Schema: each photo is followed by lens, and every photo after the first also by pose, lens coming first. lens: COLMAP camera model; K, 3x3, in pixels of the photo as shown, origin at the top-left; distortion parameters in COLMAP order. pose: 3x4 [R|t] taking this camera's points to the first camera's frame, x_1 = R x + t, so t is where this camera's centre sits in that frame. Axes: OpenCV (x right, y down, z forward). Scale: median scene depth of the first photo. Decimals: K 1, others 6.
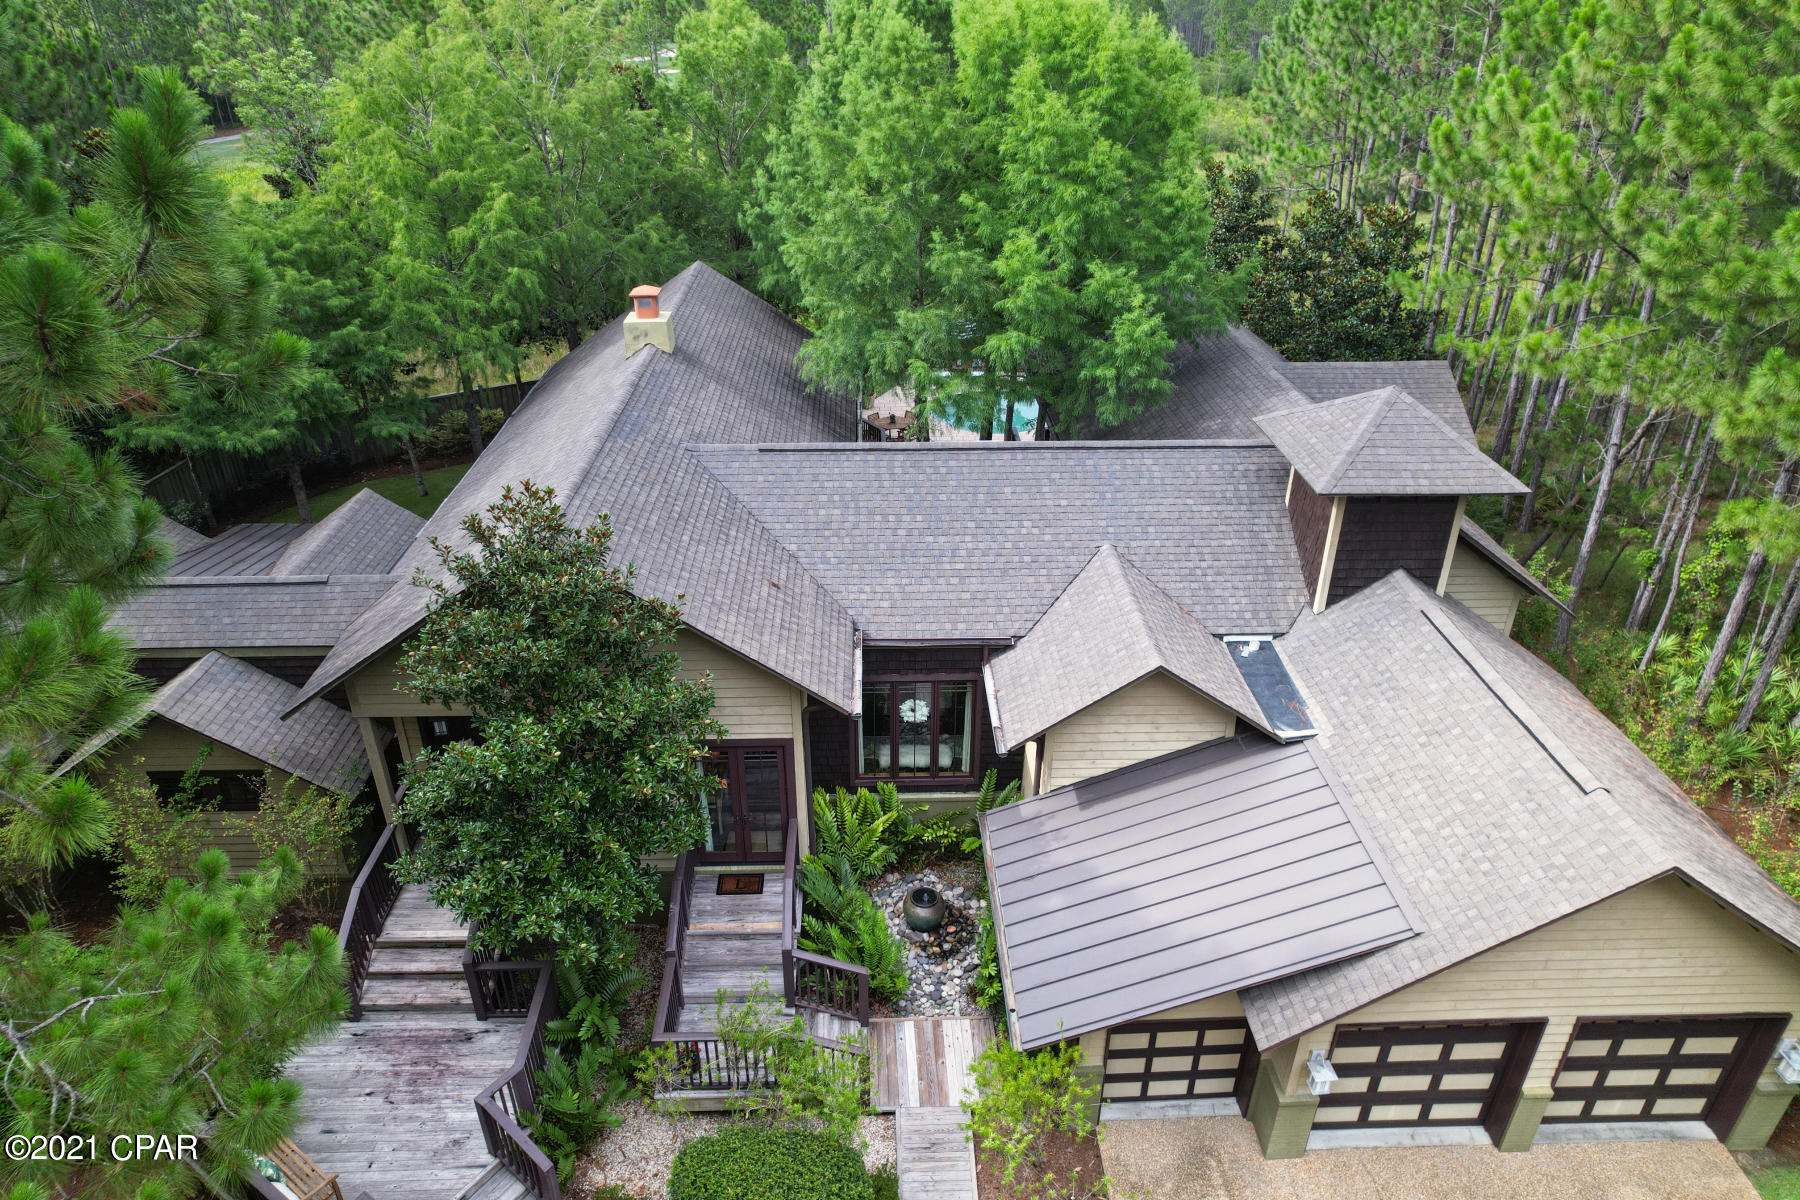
lens RADIAL K [[1131.4, 0, 899.8], [0, 1131.4, 641.6], [0, 0, 1]] dist [-0.068007, 0.047114]
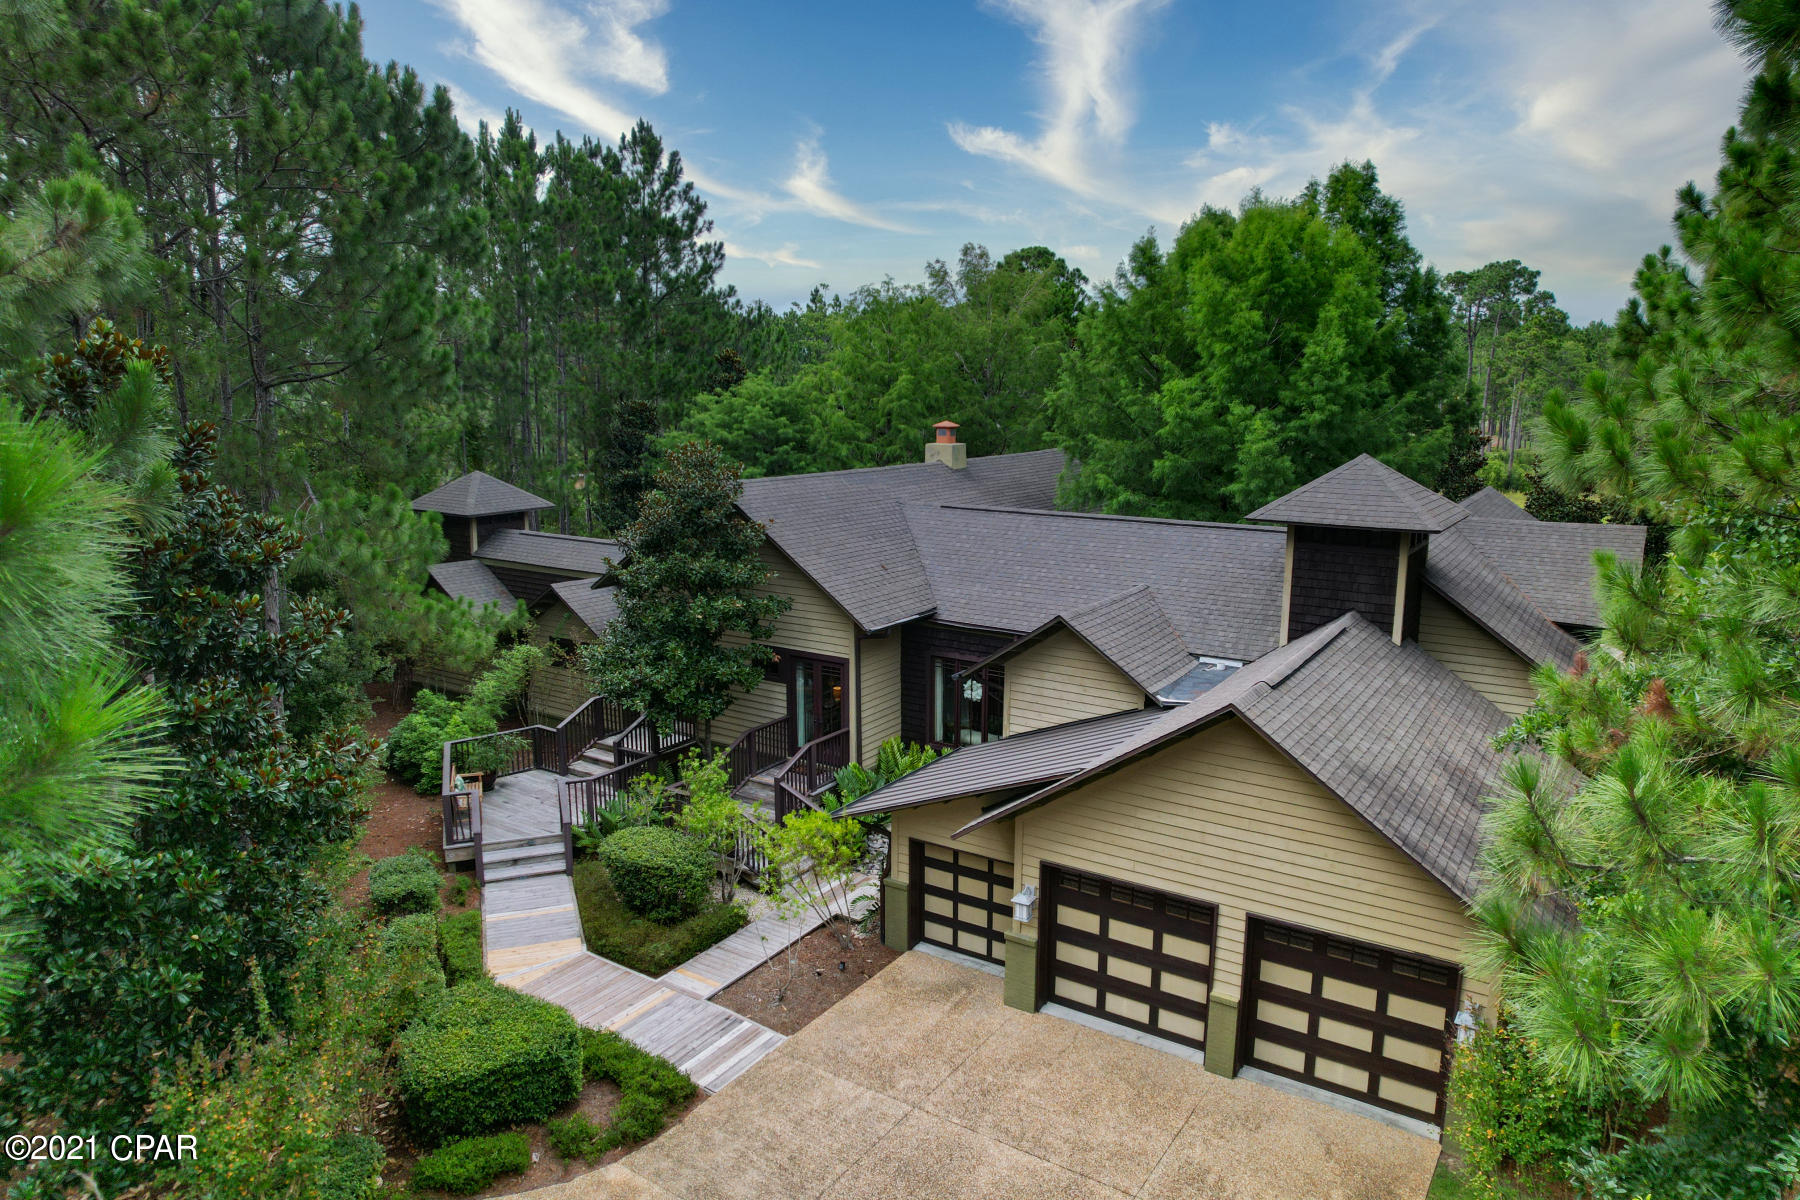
lens RADIAL K [[1131.4, 0, 899.8], [0, 1131.4, 641.6], [0, 0, 1]] dist [-0.068007, 0.047114]
pose [[0.814375, 0.125034, -0.566710, 0.725862], [-0.290751, 0.933026, -0.211960, 0.332989], [0.502253, 0.337386, 0.796186, -0.093959]]
